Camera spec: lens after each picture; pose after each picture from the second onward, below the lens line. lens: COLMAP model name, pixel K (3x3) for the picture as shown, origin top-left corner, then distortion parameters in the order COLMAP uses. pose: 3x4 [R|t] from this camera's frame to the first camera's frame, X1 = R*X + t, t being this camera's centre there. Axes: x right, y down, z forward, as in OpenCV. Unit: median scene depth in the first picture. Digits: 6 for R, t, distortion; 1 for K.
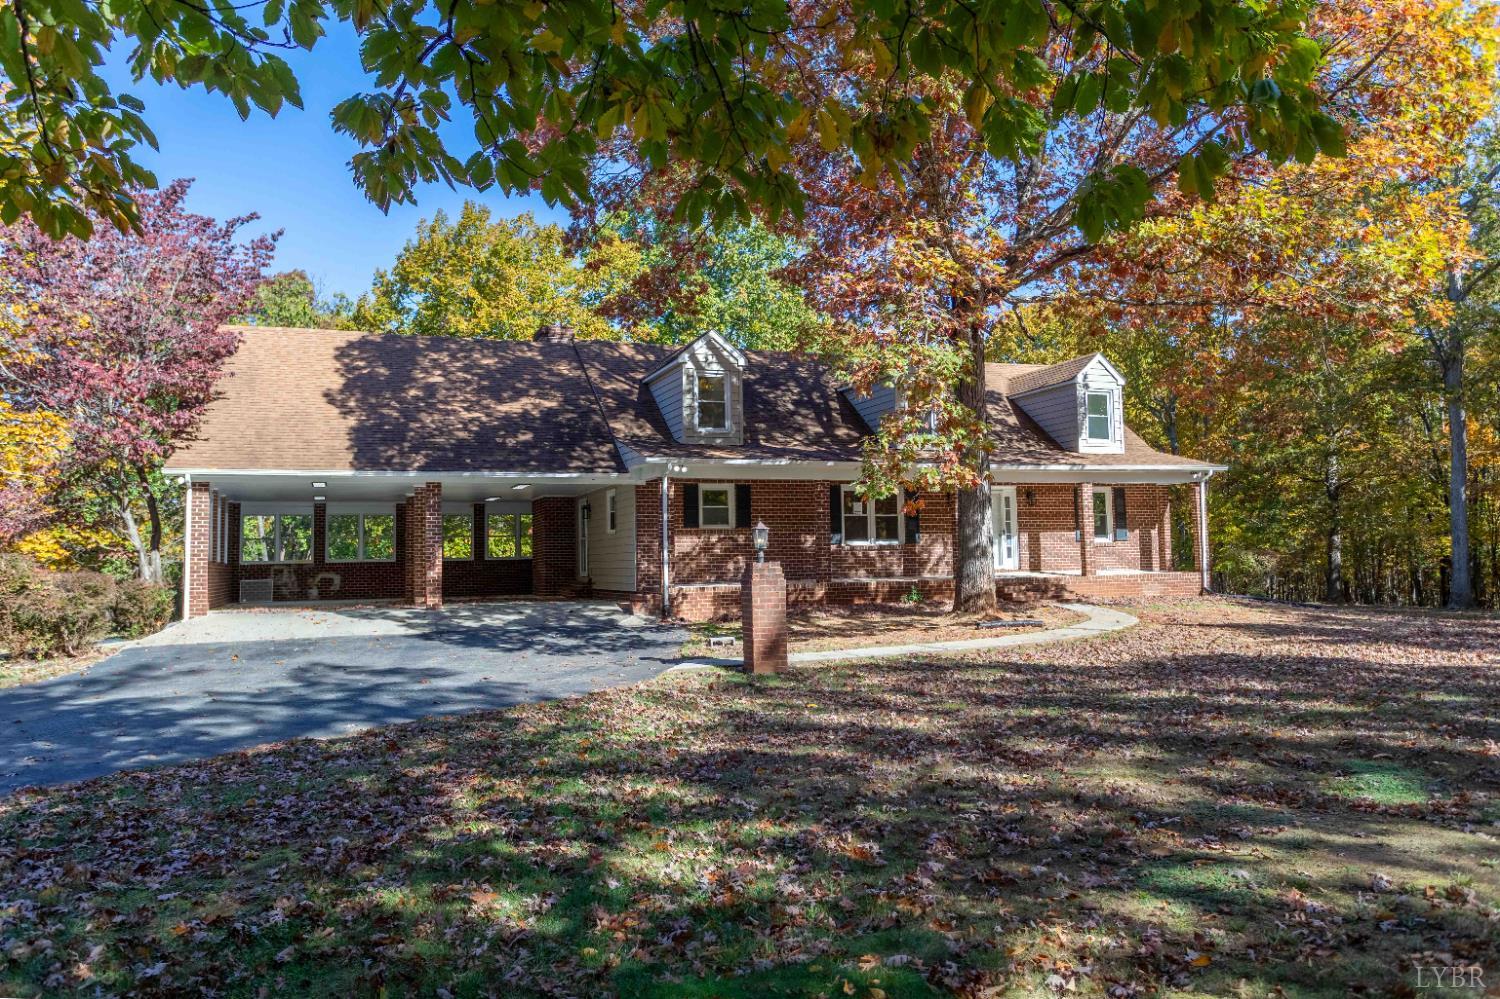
lens RADIAL K [[1138.0, 0, 746.6], [0, 1138.0, 473.3], [0, 0, 1]] dist [-0.000146, -0.003902]
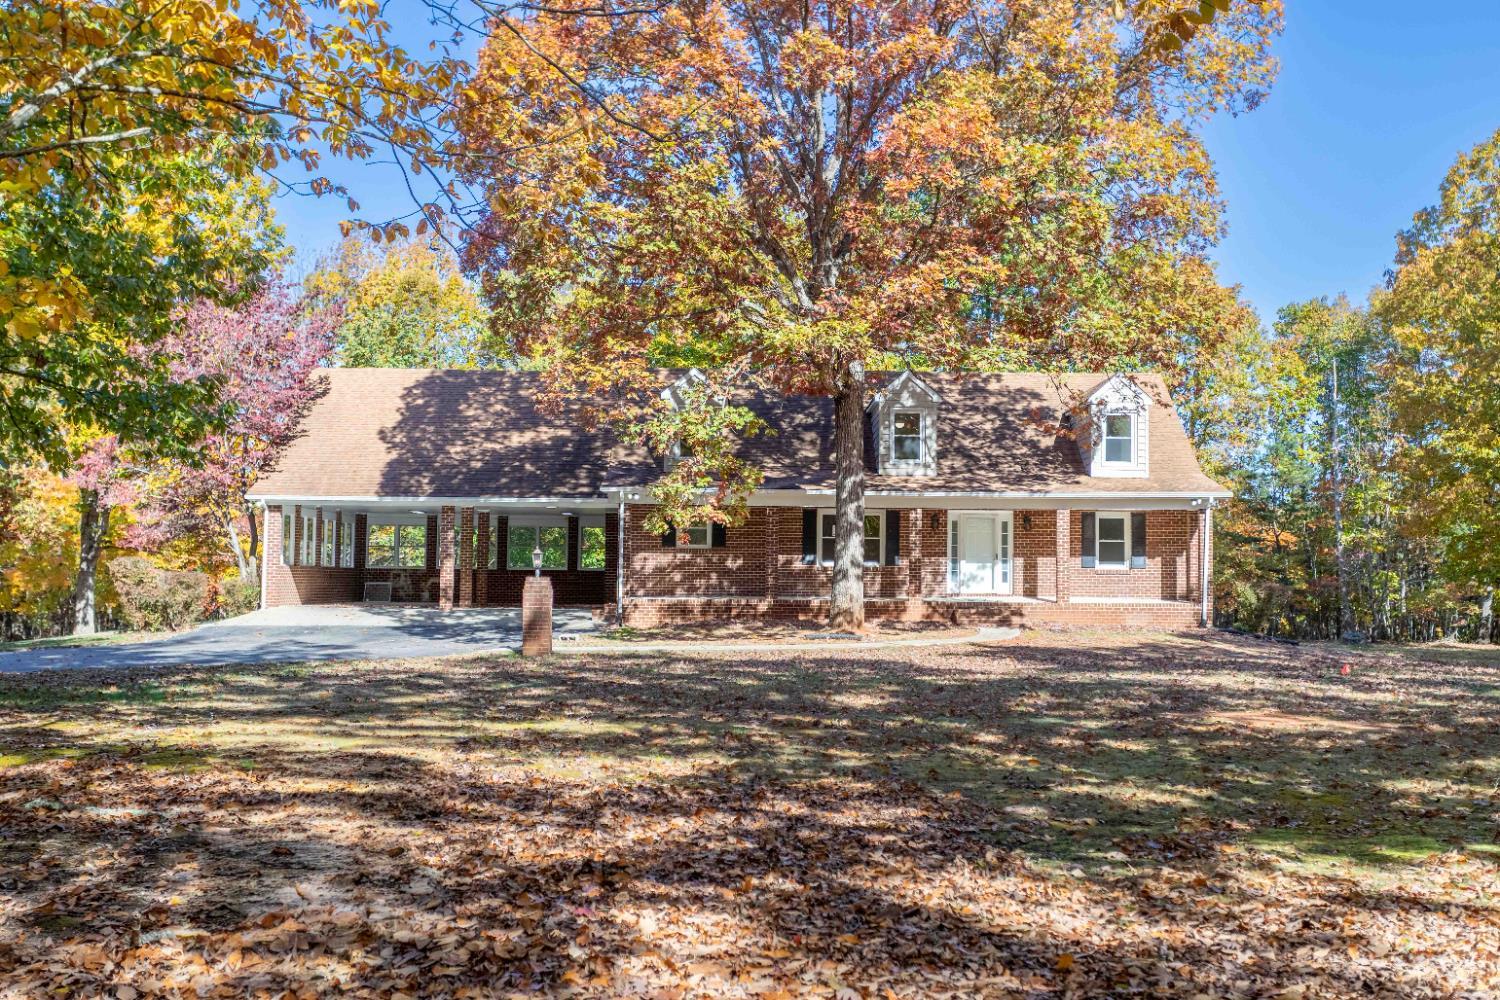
lens RADIAL K [[1681.9, 0, 732.6], [0, 1681.9, 471.3], [0, 0, 1]] dist [0.005560, 0.000000]
pose [[0.931612, 0.005635, -0.363410, 0.648732], [0.000500, 0.999859, 0.016784, -0.057359], [0.363454, -0.015818, 0.931478, -0.552913]]
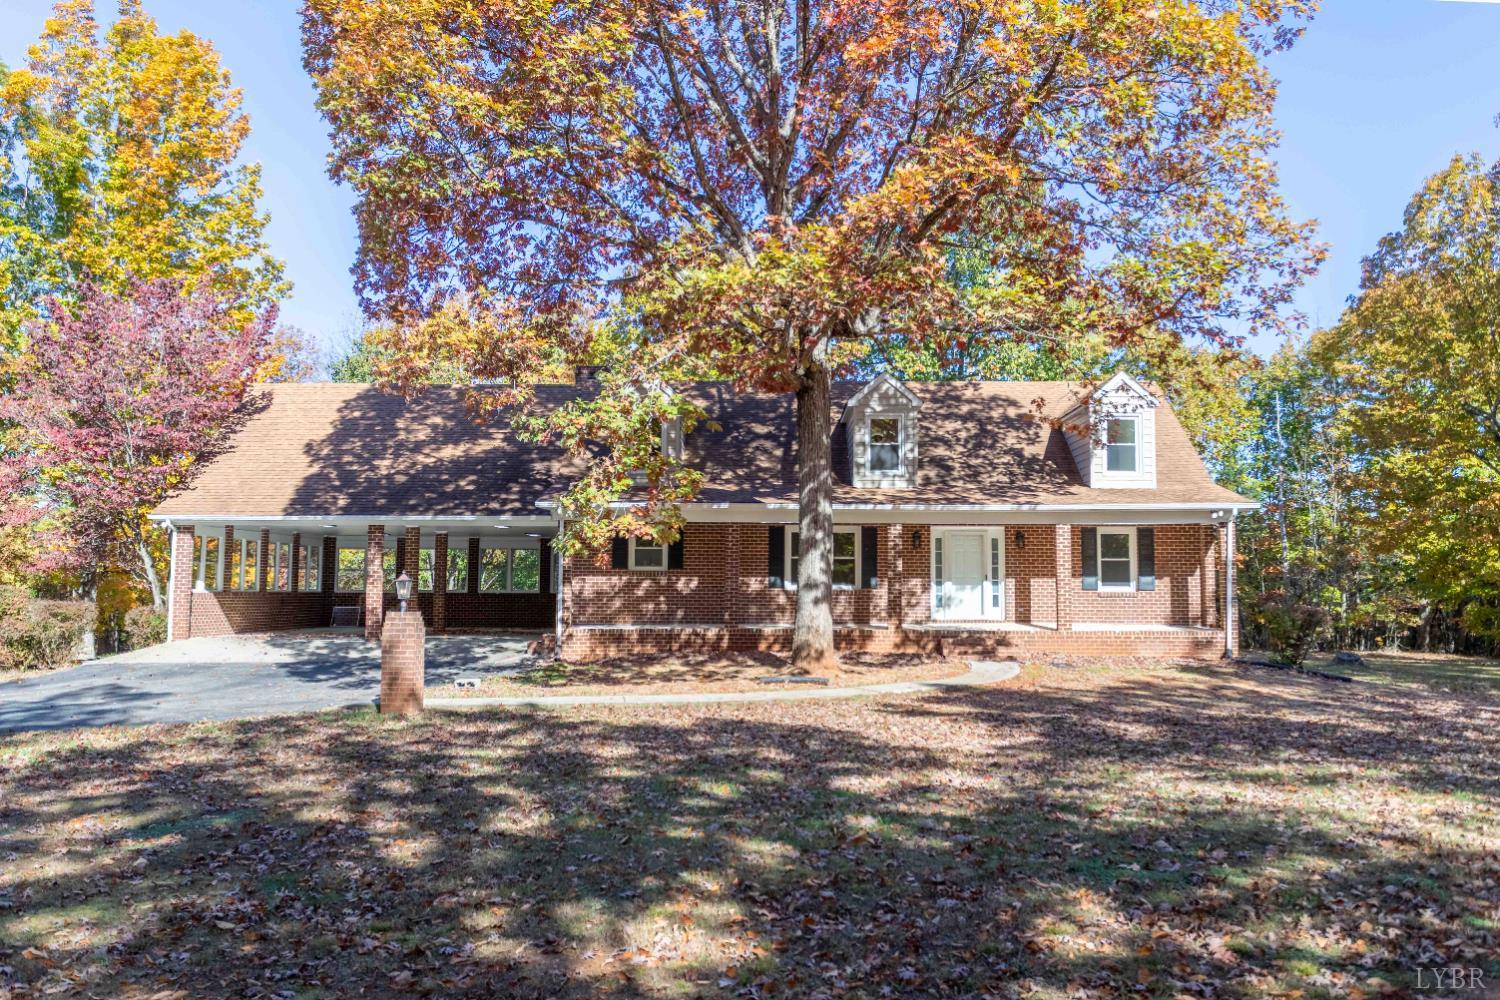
lens RADIAL K [[1232.0, 0, 745.6], [0, 1232.0, 473.9], [0, 0, 1]] dist [0.002688, 0.002930]
pose [[0.926398, -0.012620, -0.376335, 0.493096], [0.008139, 0.999876, -0.013495, -0.021796], [0.376458, 0.009439, 0.926386, 0.035274]]
